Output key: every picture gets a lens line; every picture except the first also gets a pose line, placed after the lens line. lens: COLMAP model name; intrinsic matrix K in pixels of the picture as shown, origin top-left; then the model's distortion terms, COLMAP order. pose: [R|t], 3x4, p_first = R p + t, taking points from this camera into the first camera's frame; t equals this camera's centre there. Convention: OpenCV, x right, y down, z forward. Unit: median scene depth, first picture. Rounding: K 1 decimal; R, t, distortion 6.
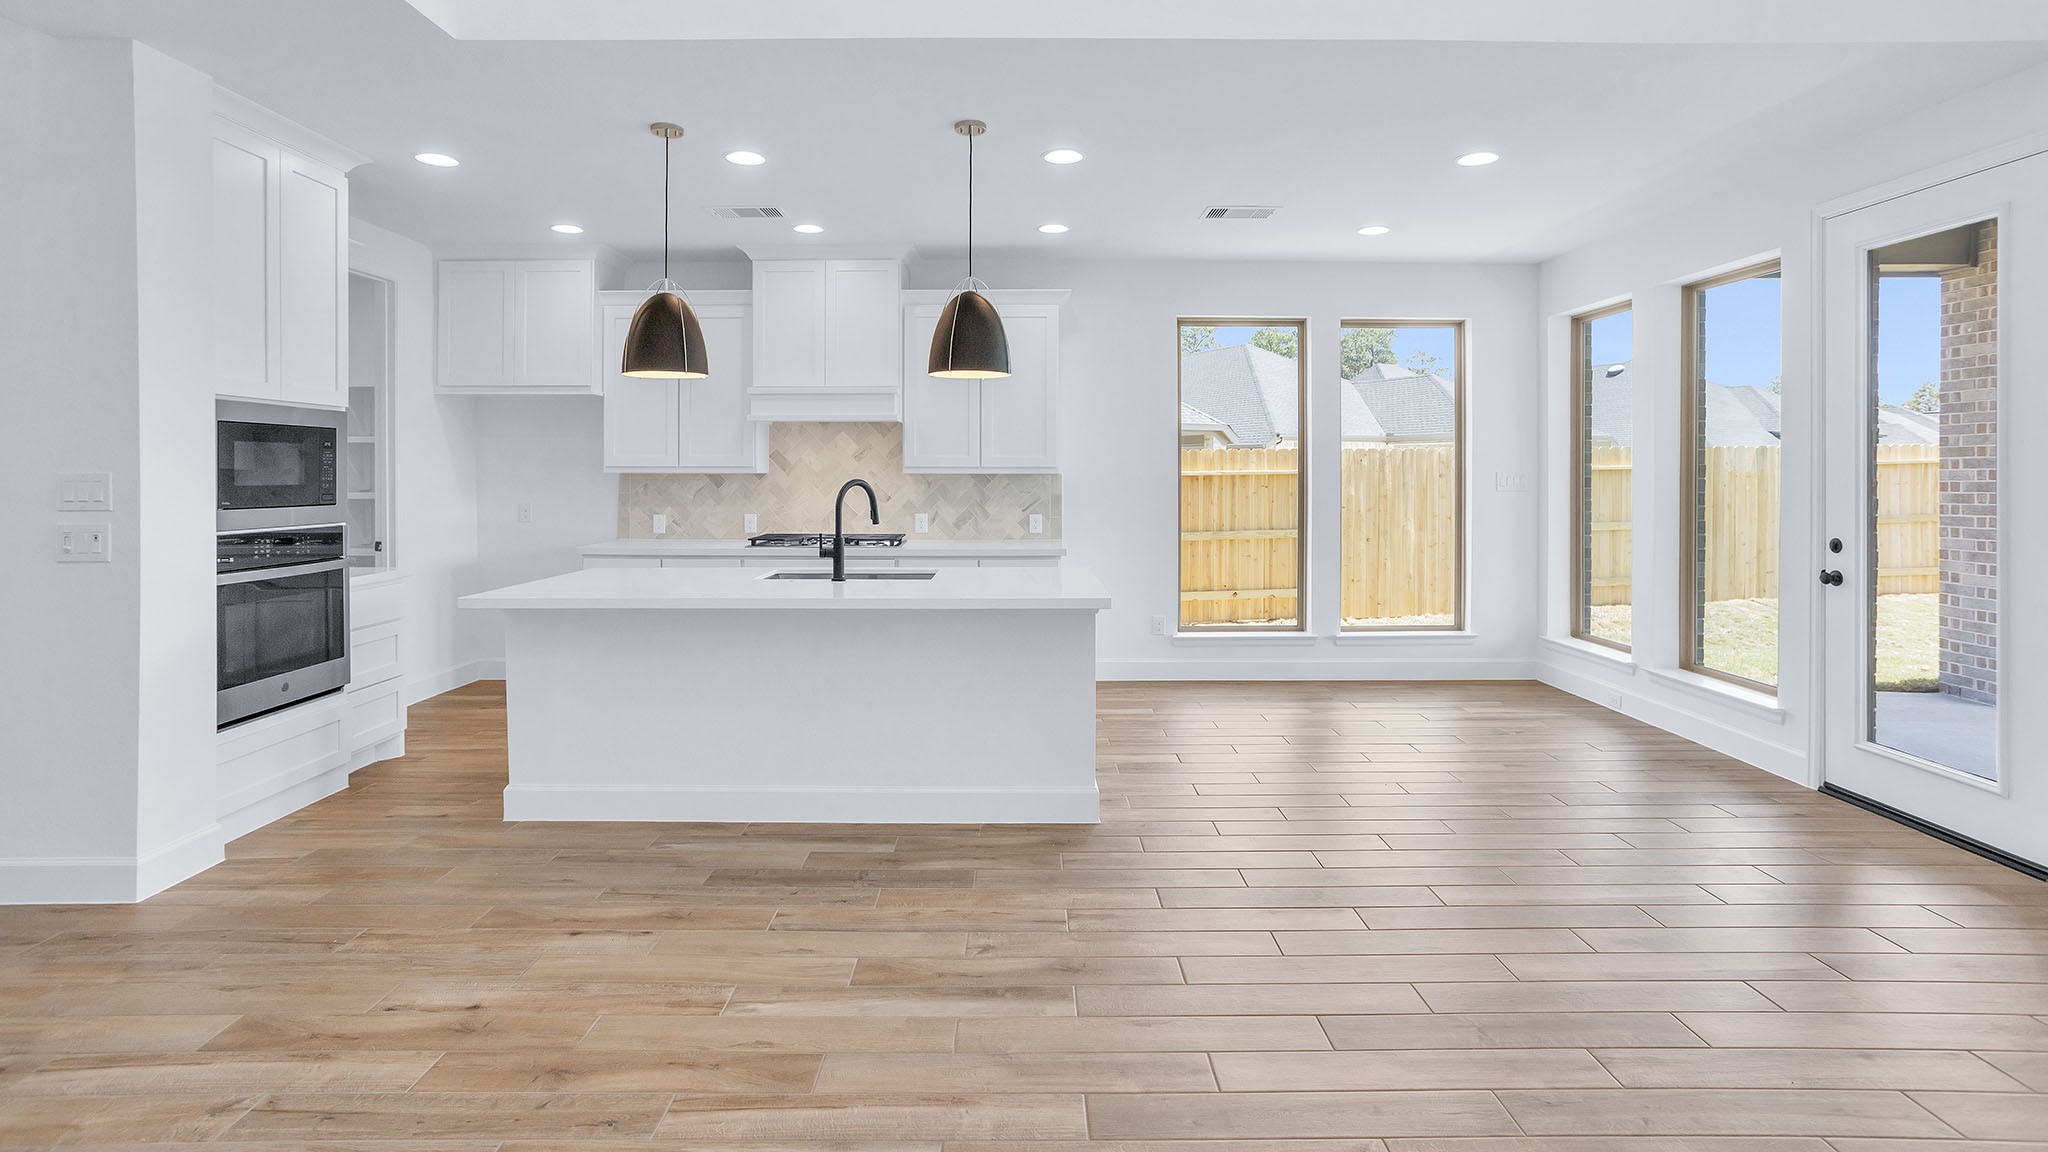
lens RADIAL K [[988.4, 0, 1024.0], [0, 988.4, 576.0], [0, 0, 1]] dist [-0.117907, -0.000071]
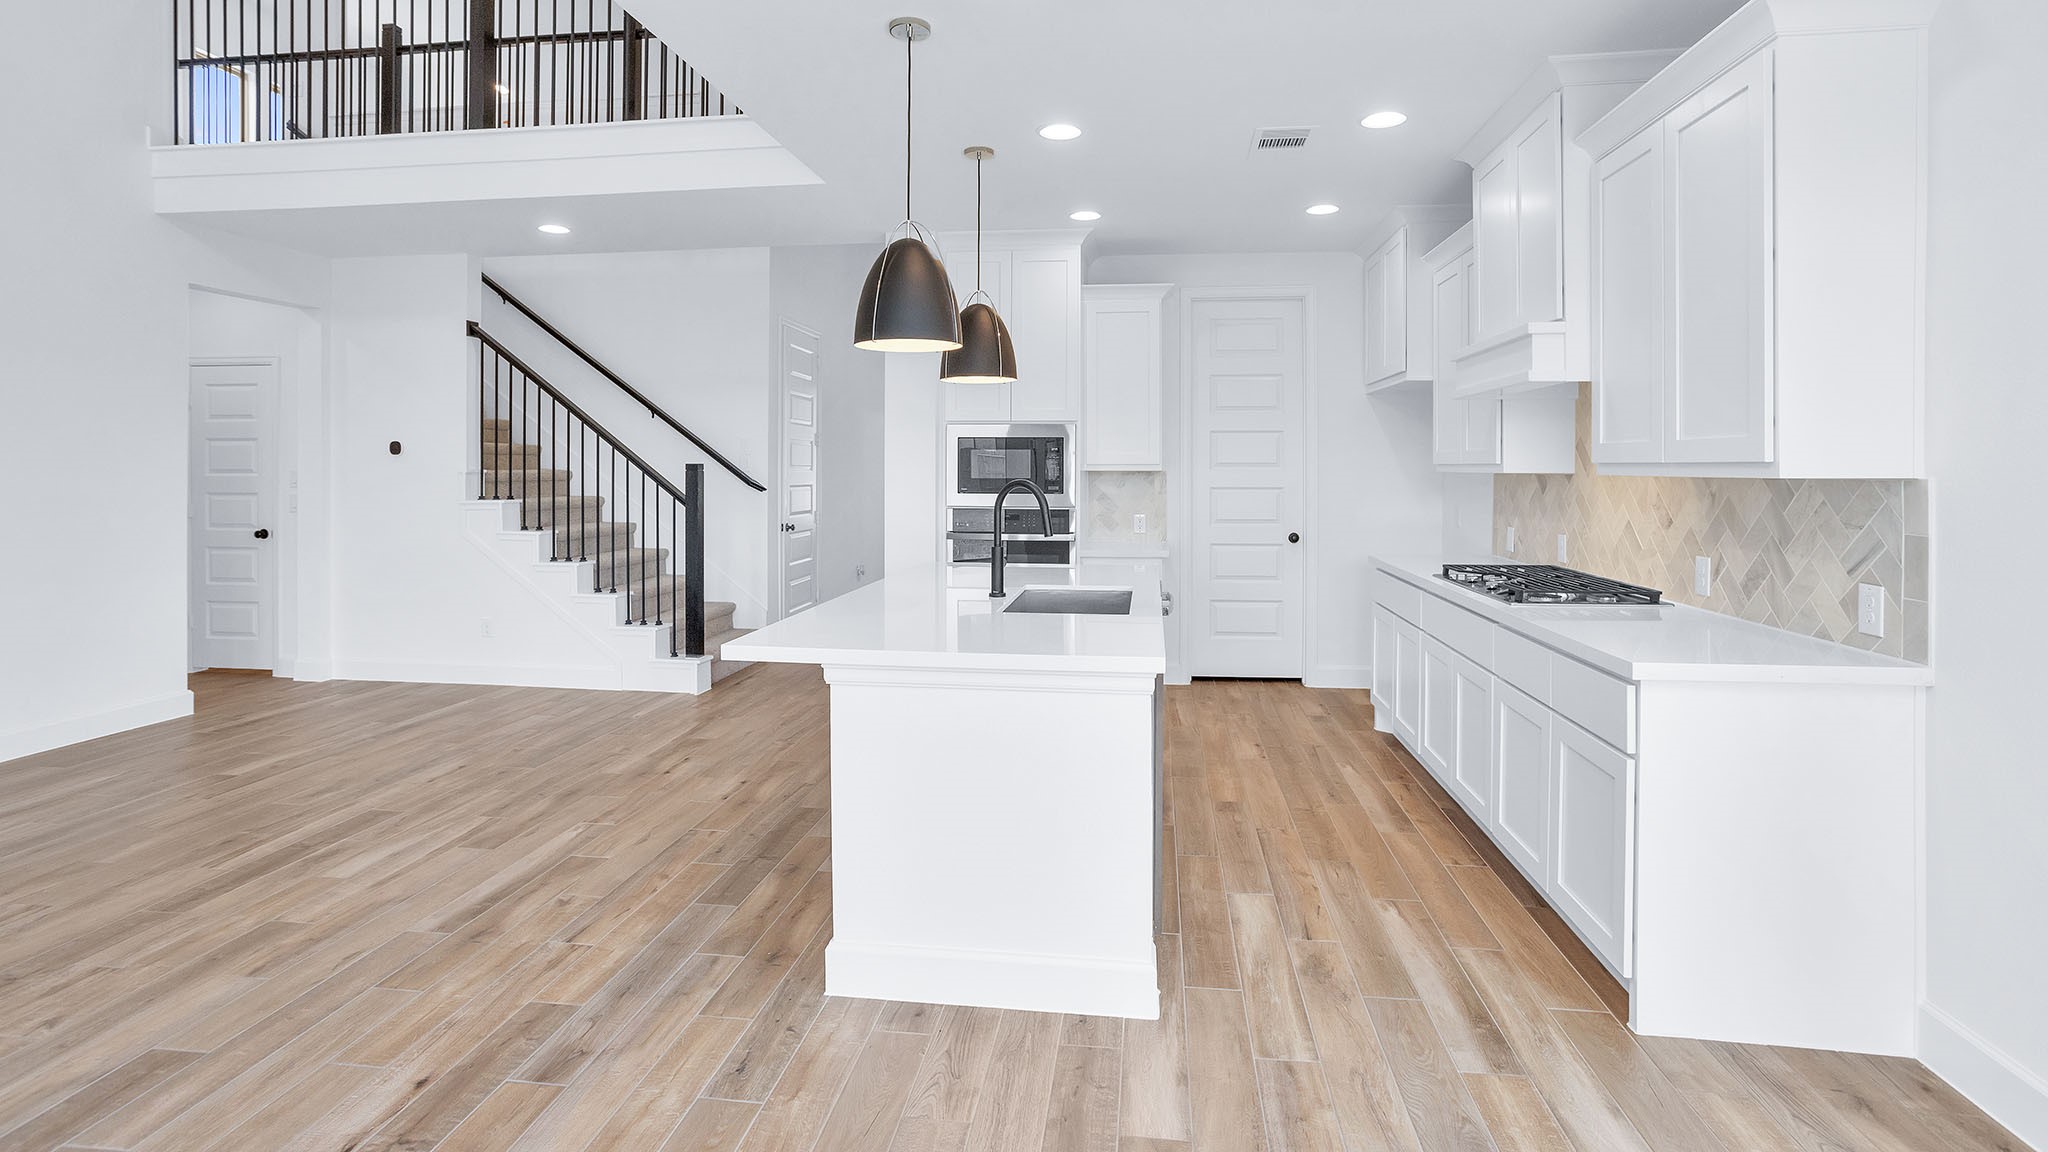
lens RADIAL K [[946.2, 0, 1024.0], [0, 946.2, 576.0], [0, 0, 1]] dist [-0.040405, -0.000022]
pose [[-0.134234, 0.105717, -0.985294, 0.687006], [-0.099743, 0.987802, 0.119575, -0.128044], [0.985917, 0.114327, -0.122052, 1.219658]]
